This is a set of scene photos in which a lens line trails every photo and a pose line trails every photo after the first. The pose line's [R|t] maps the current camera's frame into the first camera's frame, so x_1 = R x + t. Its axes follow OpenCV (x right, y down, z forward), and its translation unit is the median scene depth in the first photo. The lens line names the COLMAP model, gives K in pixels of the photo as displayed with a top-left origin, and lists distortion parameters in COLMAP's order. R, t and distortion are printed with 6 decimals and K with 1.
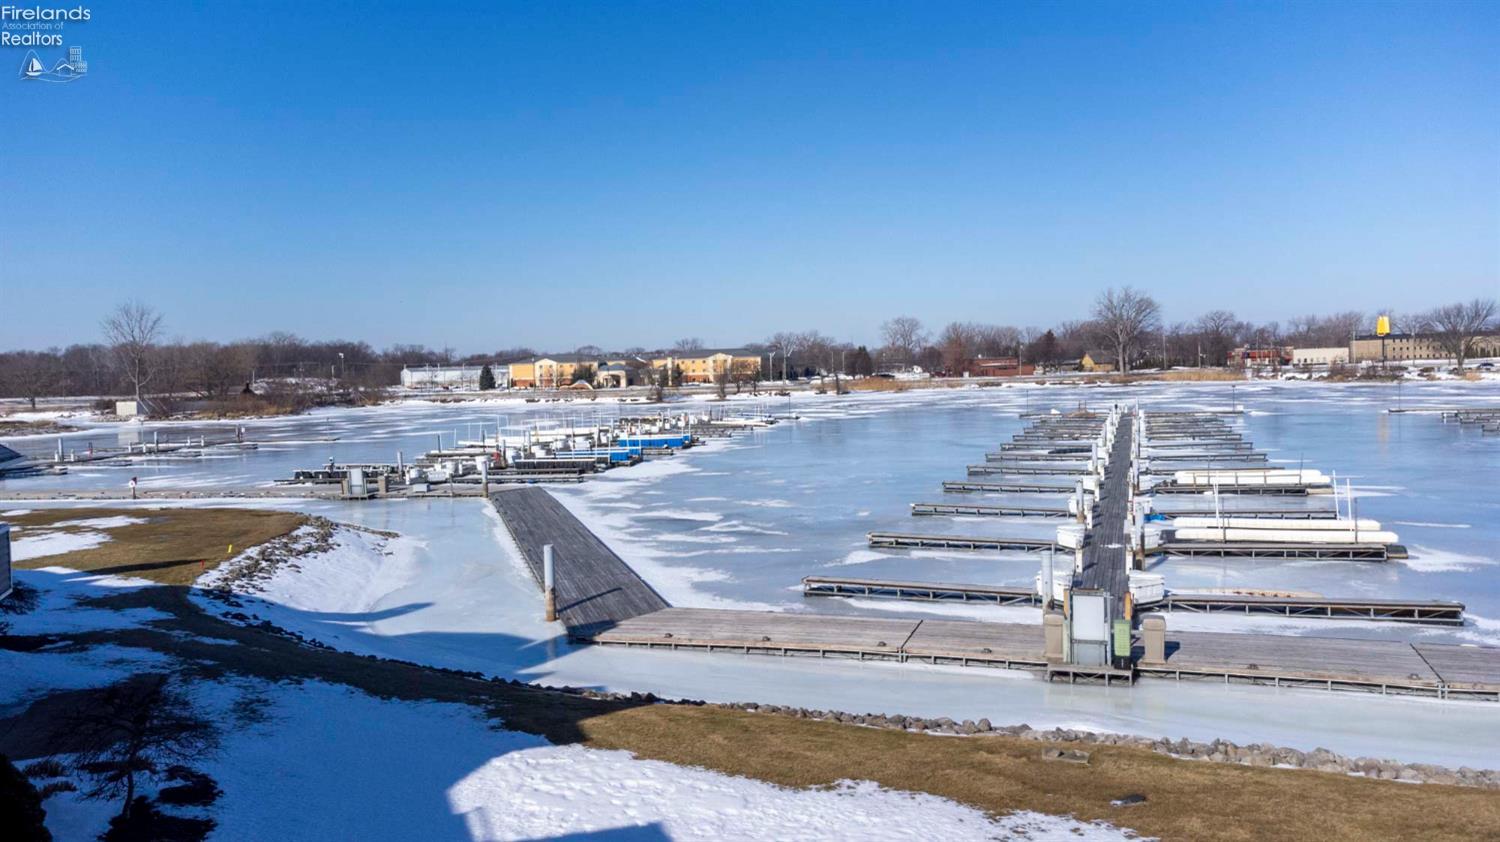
lens RADIAL K [[1123.3, 0, 747.2], [0, 1123.3, 419.9], [0, 0, 1]] dist [0.033437, 0.042957]
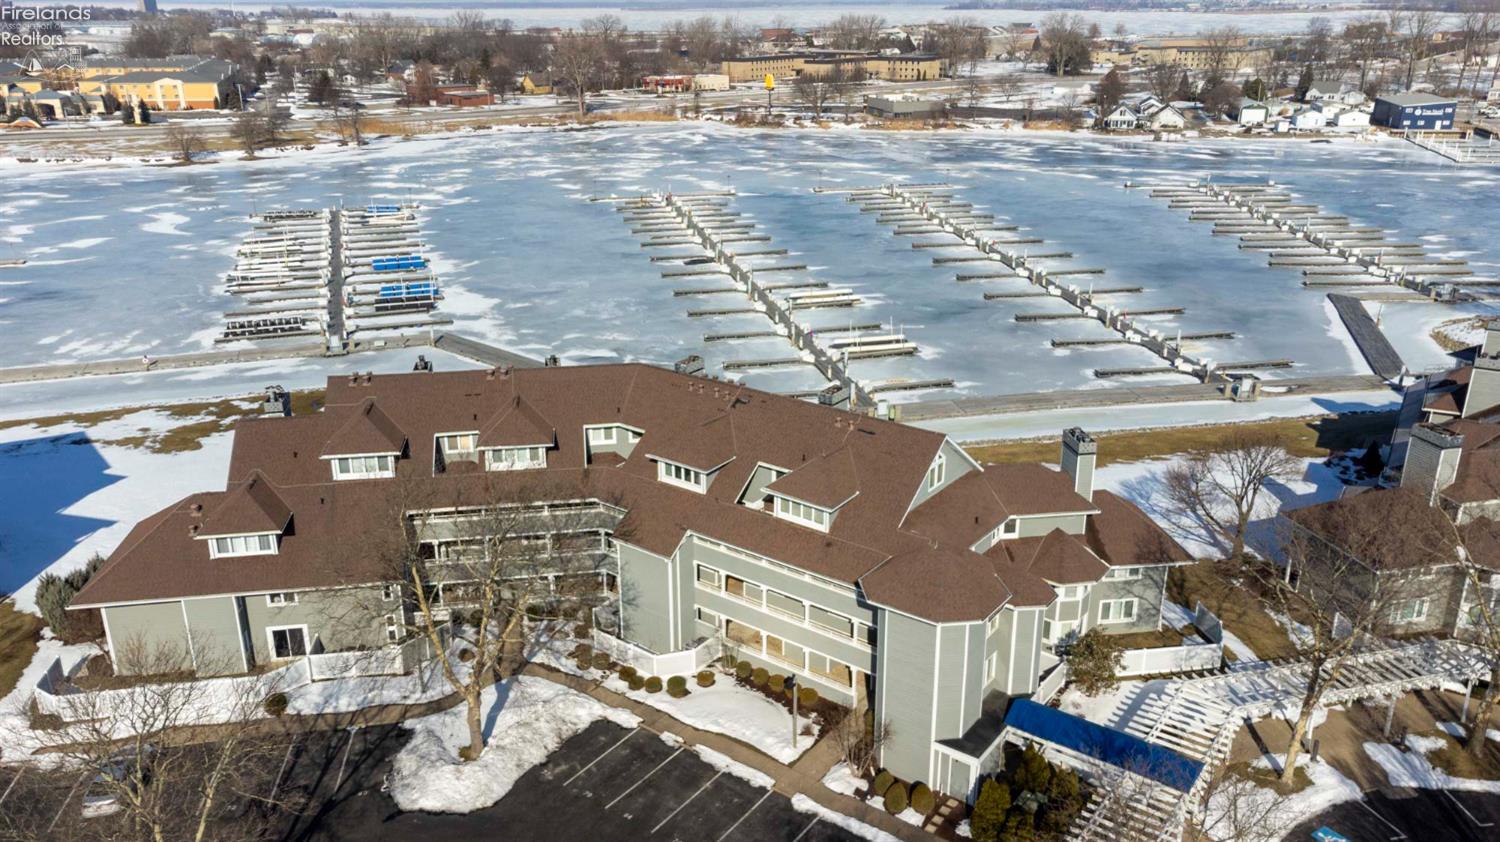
lens RADIAL K [[1145.4, 0, 750.0], [0, 1145.4, 421.0], [0, 0, 1]] dist [0.016161, 0.076801]
pose [[0.848539, -0.156611, 0.505425, -0.213700], [0.003420, 0.956798, 0.290733, -0.094791], [-0.529122, -0.244969, 0.812416, -0.189773]]
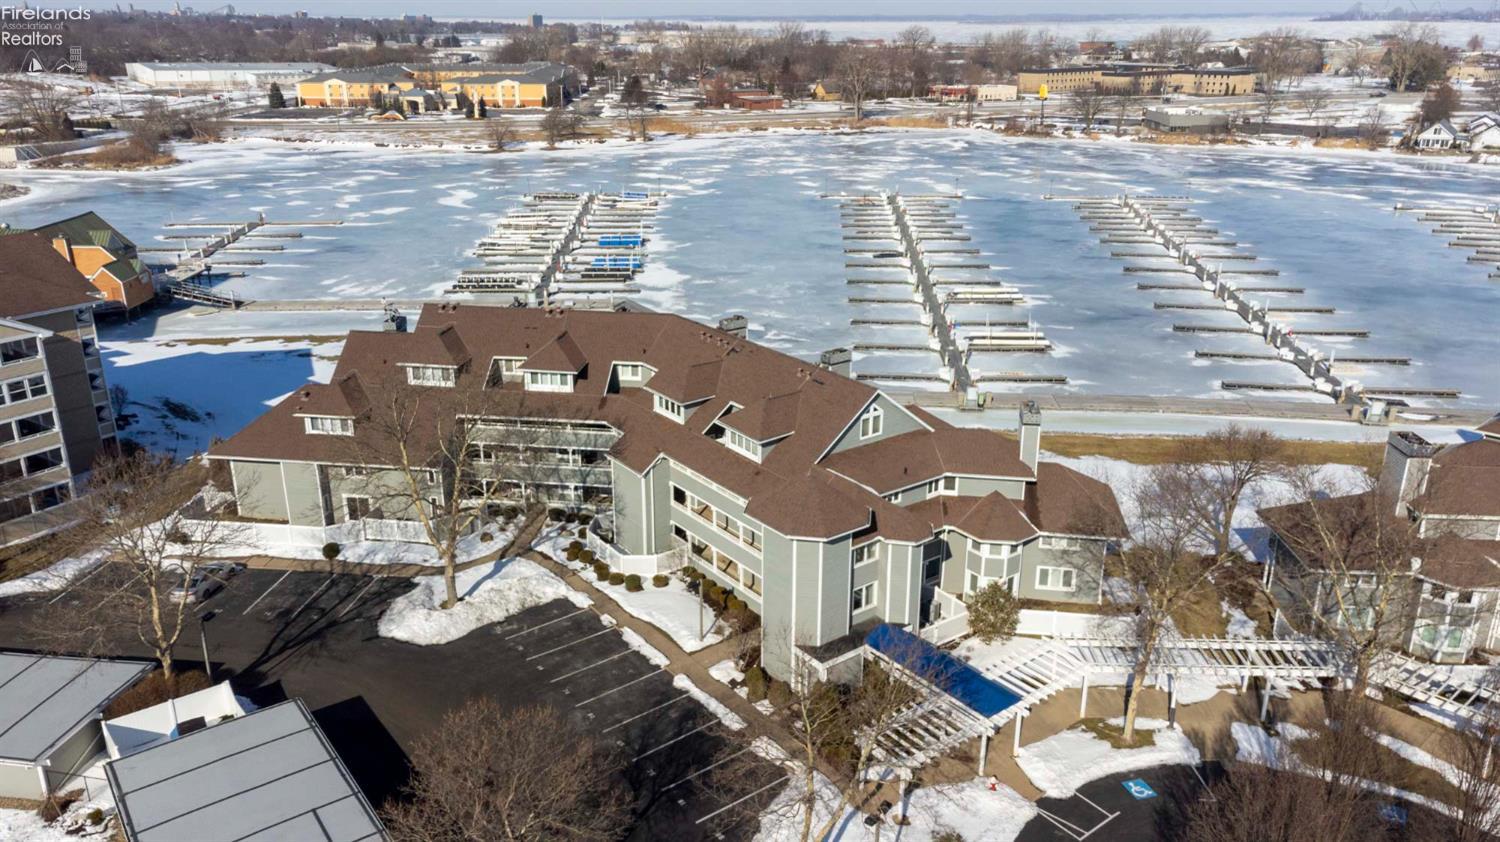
lens RADIAL K [[1123.3, 0, 747.2], [0, 1123.3, 419.9], [0, 0, 1]] dist [0.033437, 0.042957]
pose [[0.962798, -0.059848, 0.263510, -0.157700], [-0.019041, 0.957716, 0.287086, -0.089592], [-0.269549, -0.281423, 0.920948, -0.249437]]
